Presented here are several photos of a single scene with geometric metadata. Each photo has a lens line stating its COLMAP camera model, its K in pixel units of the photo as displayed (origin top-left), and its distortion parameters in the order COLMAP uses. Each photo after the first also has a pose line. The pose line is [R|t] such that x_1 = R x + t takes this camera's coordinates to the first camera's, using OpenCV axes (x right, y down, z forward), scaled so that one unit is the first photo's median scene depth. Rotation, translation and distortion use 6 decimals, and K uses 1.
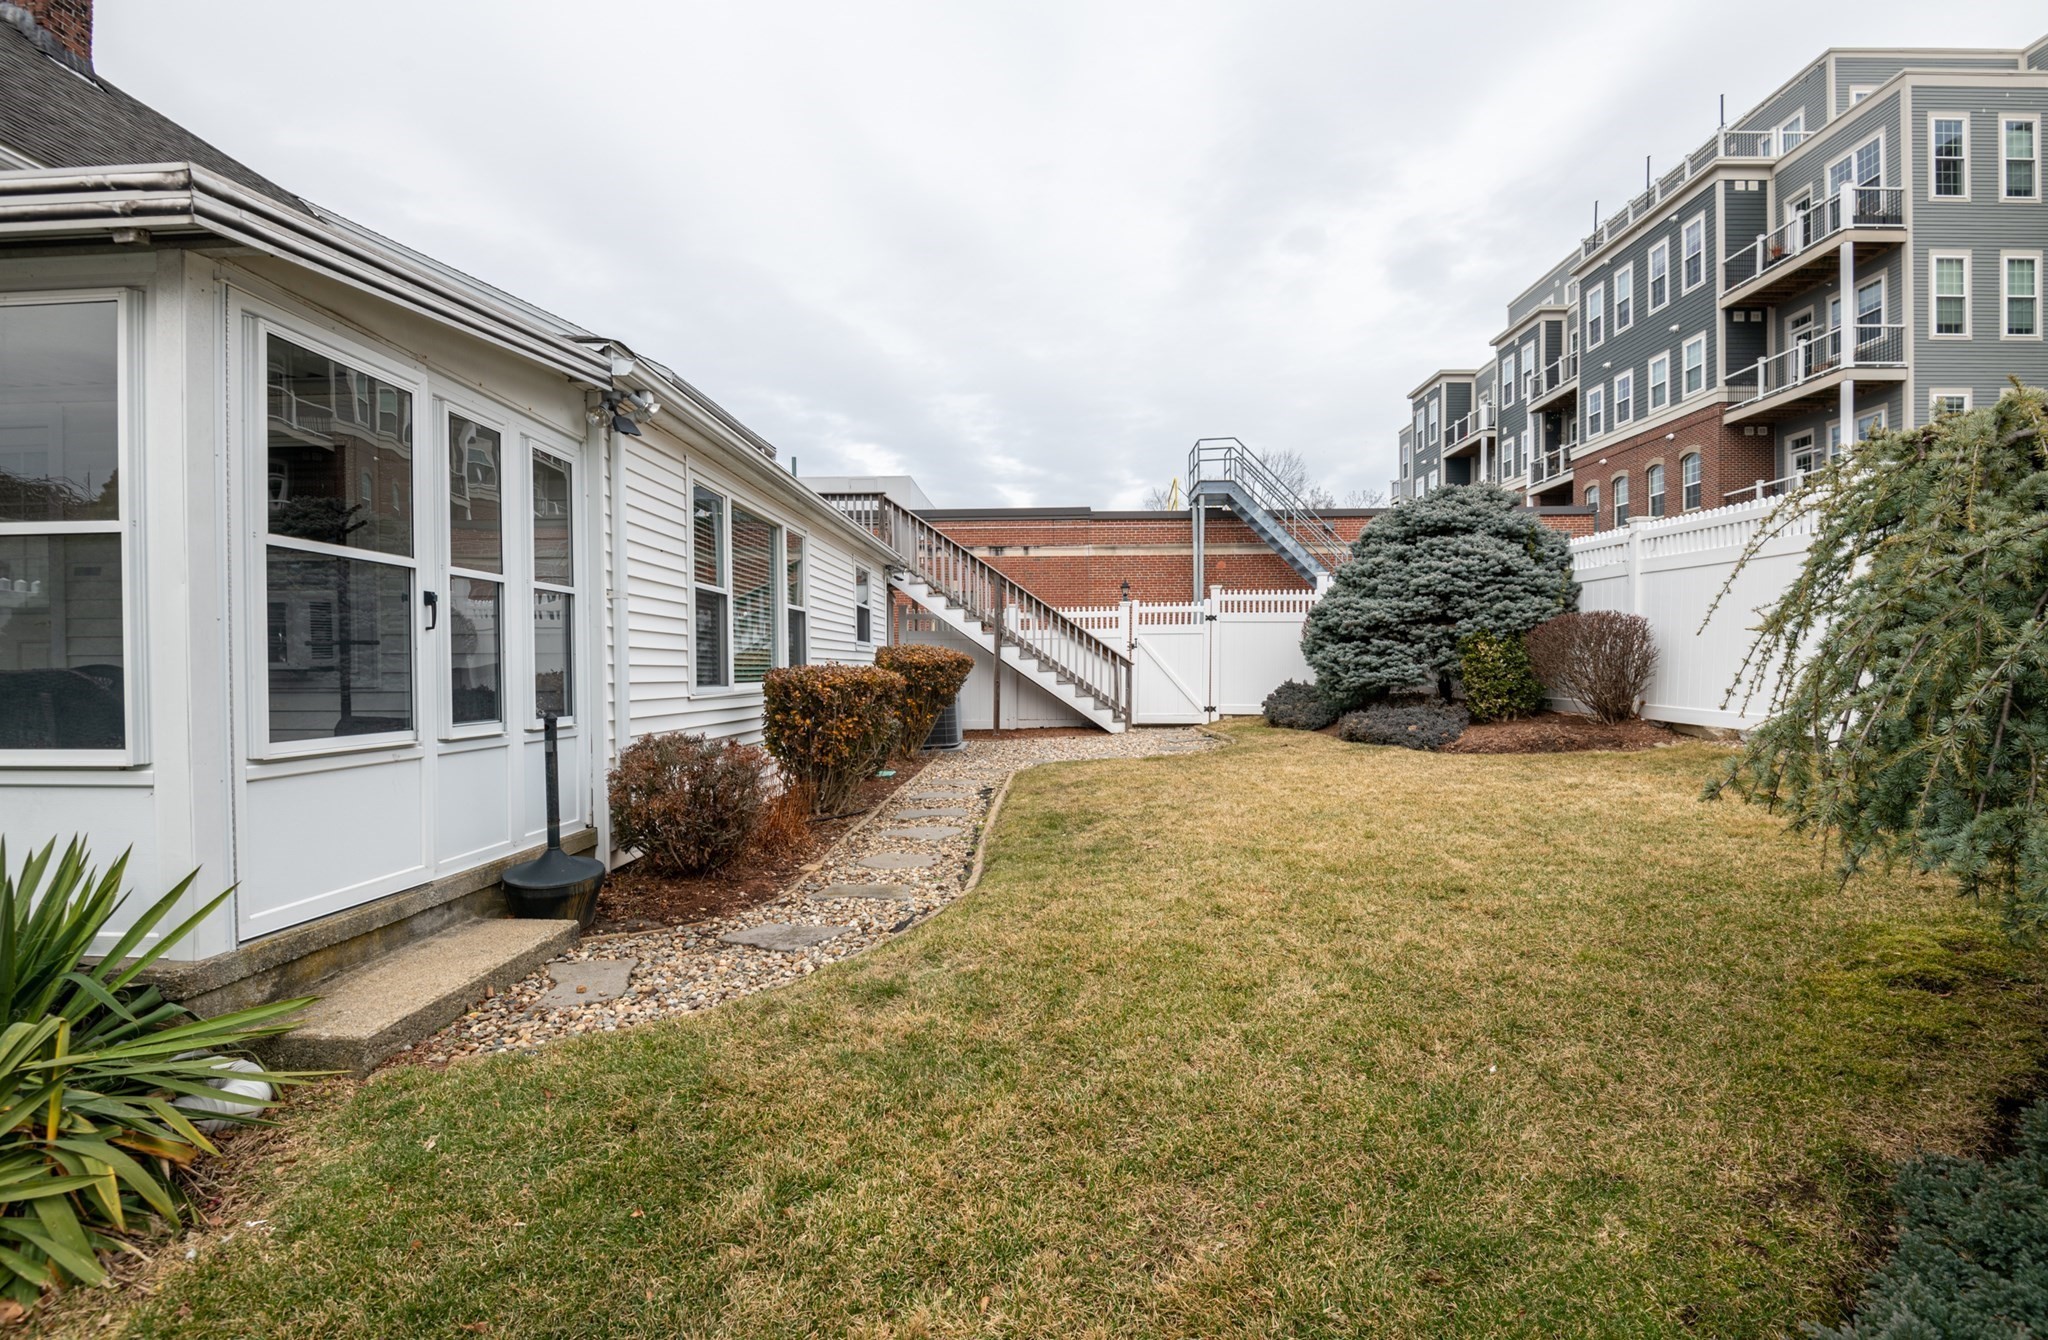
lens RADIAL K [[942.1, 0, 1021.5], [0, 942.1, 685.0], [0, 0, 1]] dist [-0.001334, -0.015596]
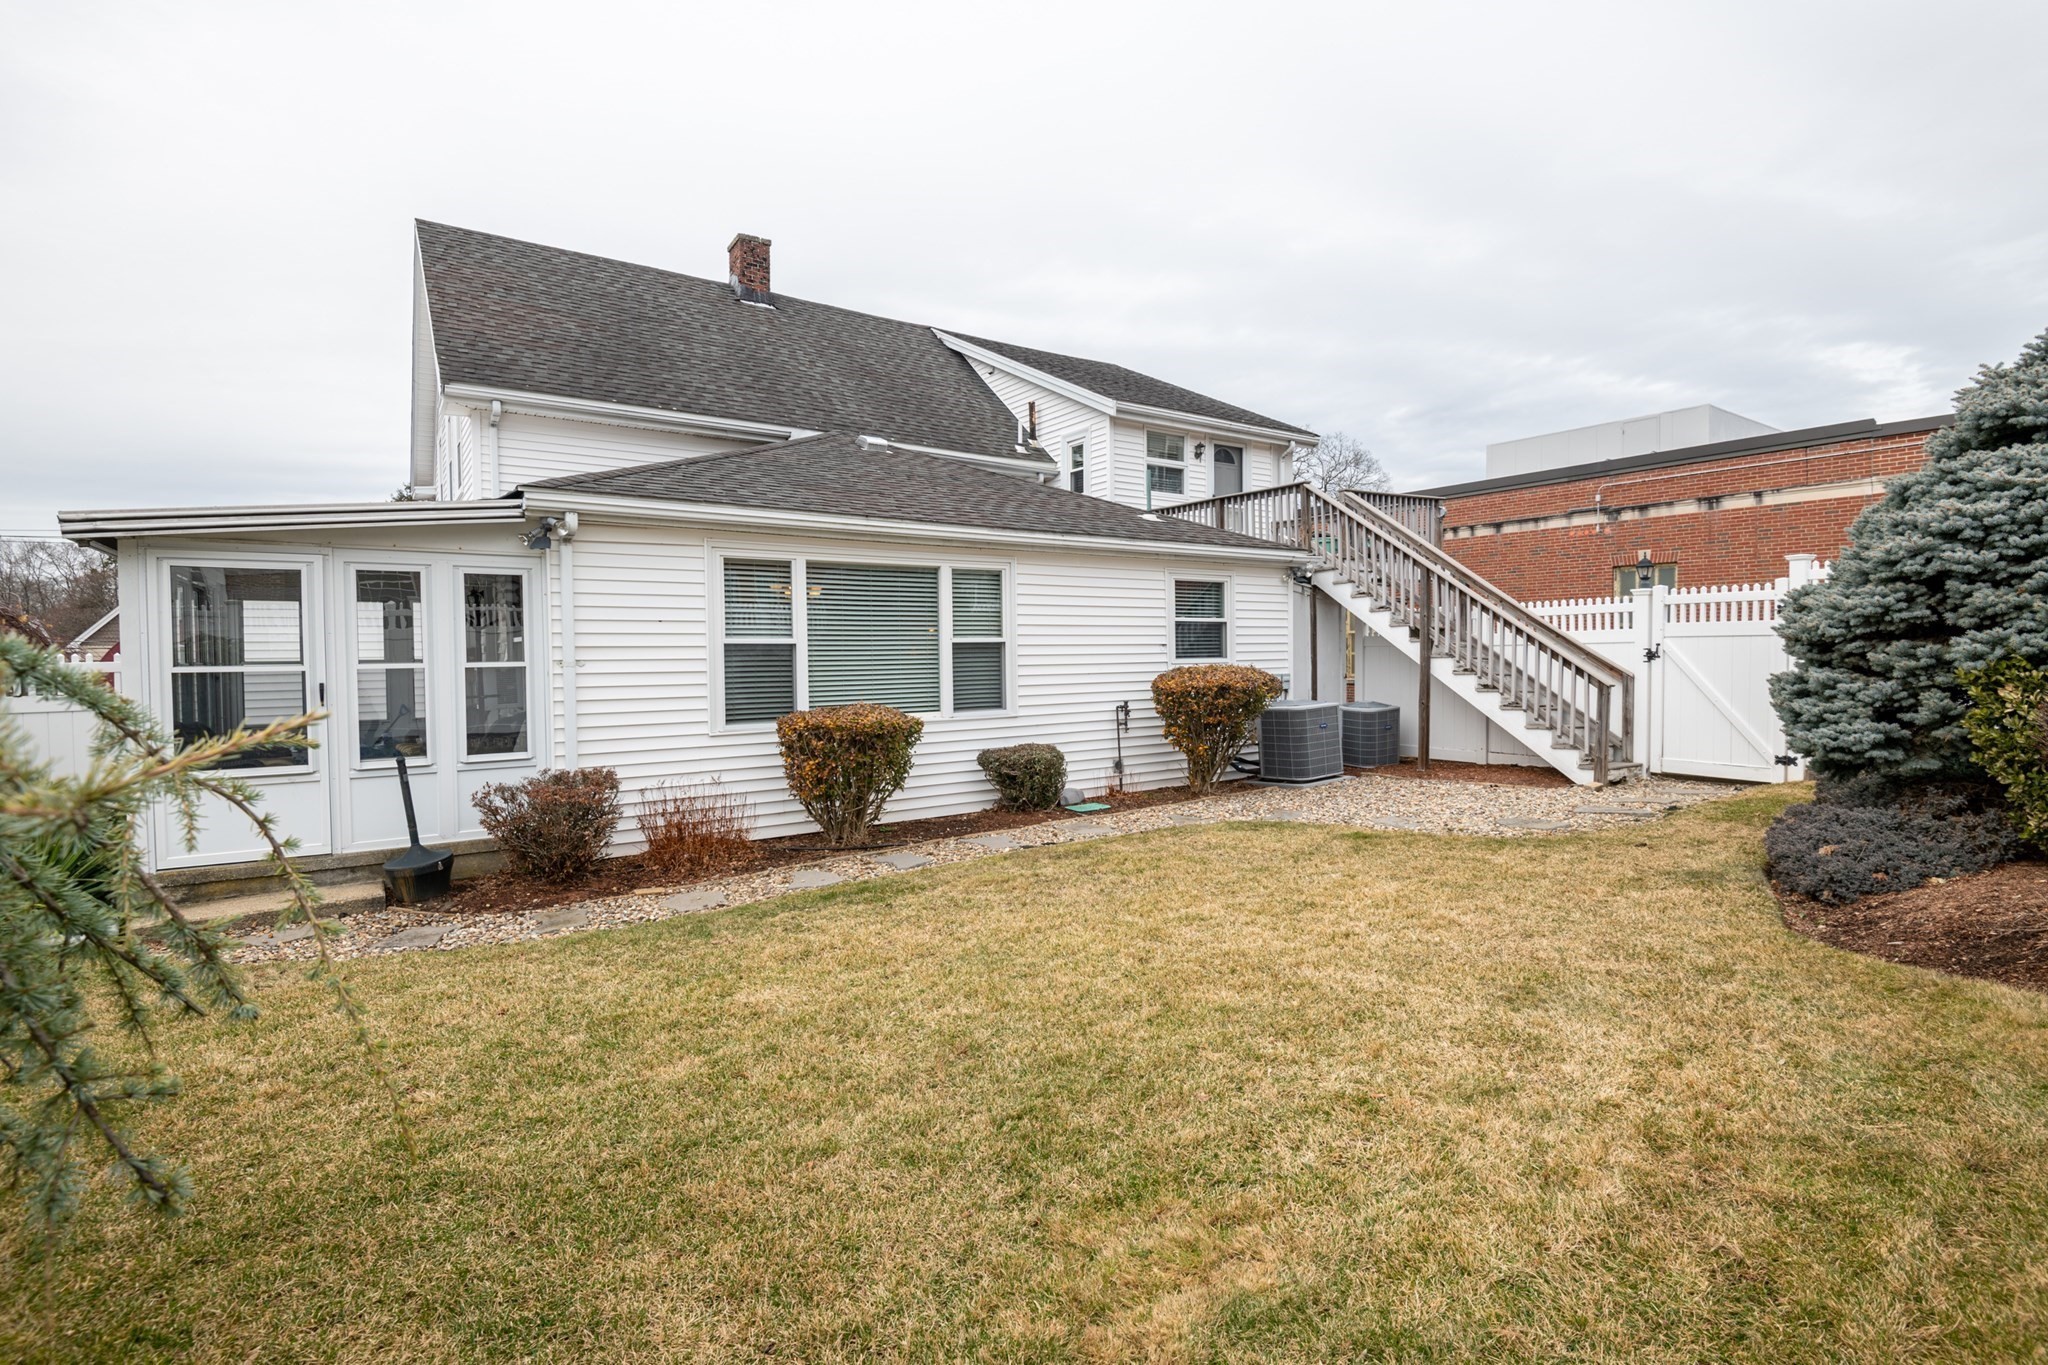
lens RADIAL K [[962.5, 0, 1024.0], [0, 962.5, 682.5], [0, 0, 1]] dist [-0.017651, -0.000187]
pose [[0.613978, 0.021753, -0.789023, 0.394641], [-0.003542, 0.999686, 0.024805, -0.039381], [0.789315, -0.012435, 0.613862, 0.250379]]
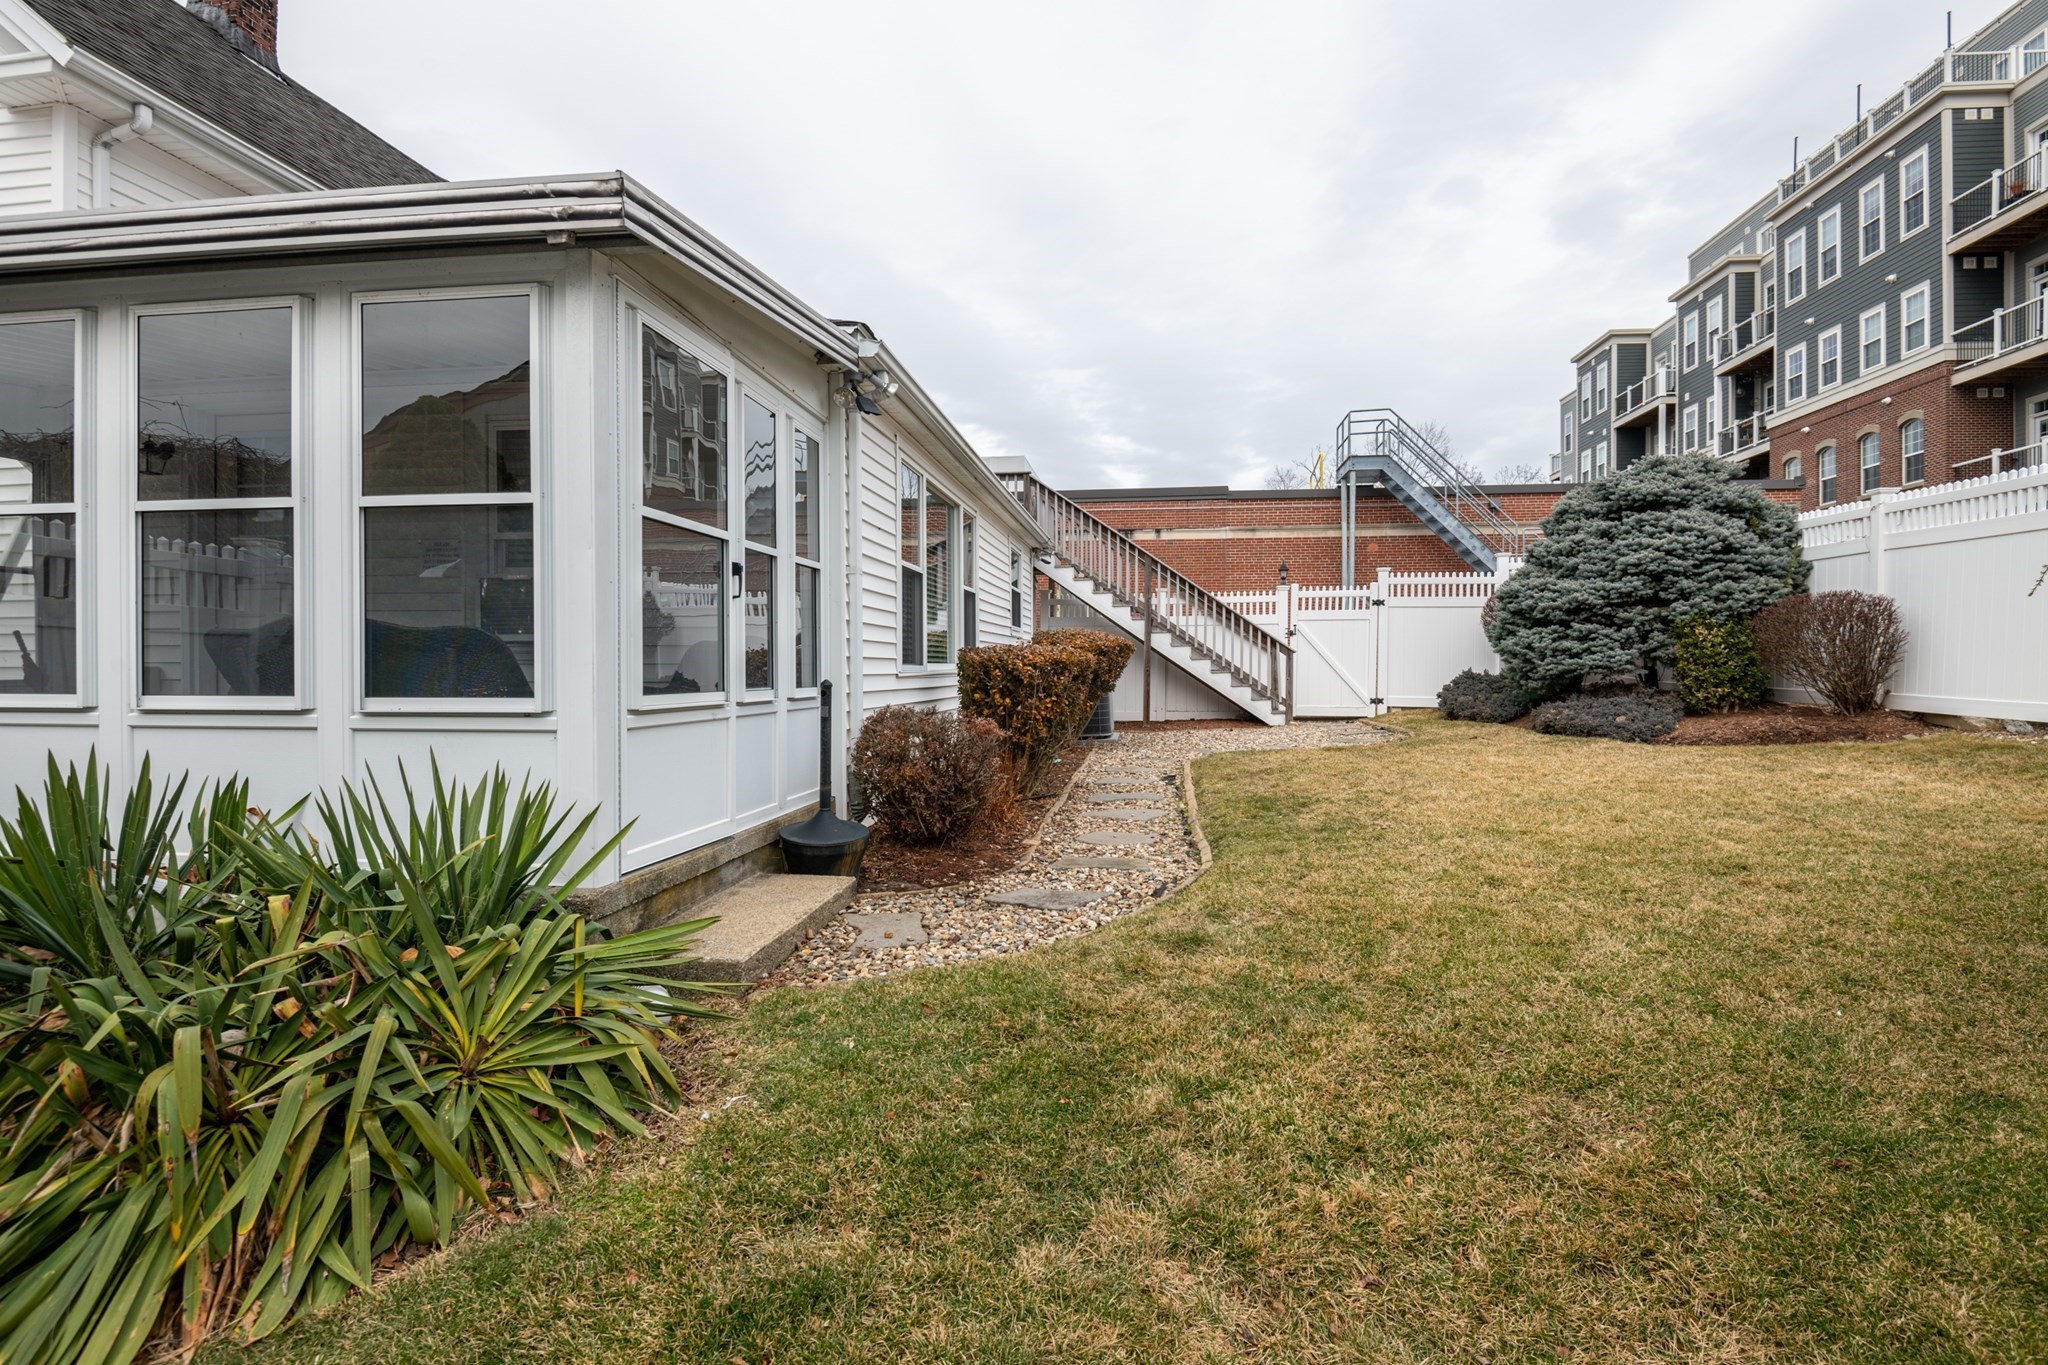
lens RADIAL K [[1022.9, 0, 1024.0], [0, 1022.9, 682.5], [0, 0, 1]] dist [-0.023309, -0.002612]
pose [[0.995421, 0.005396, -0.095436, -0.051411], [-0.005425, 0.999985, -0.000046, 0.009437], [0.095435, 0.000564, 0.995436, -0.032292]]
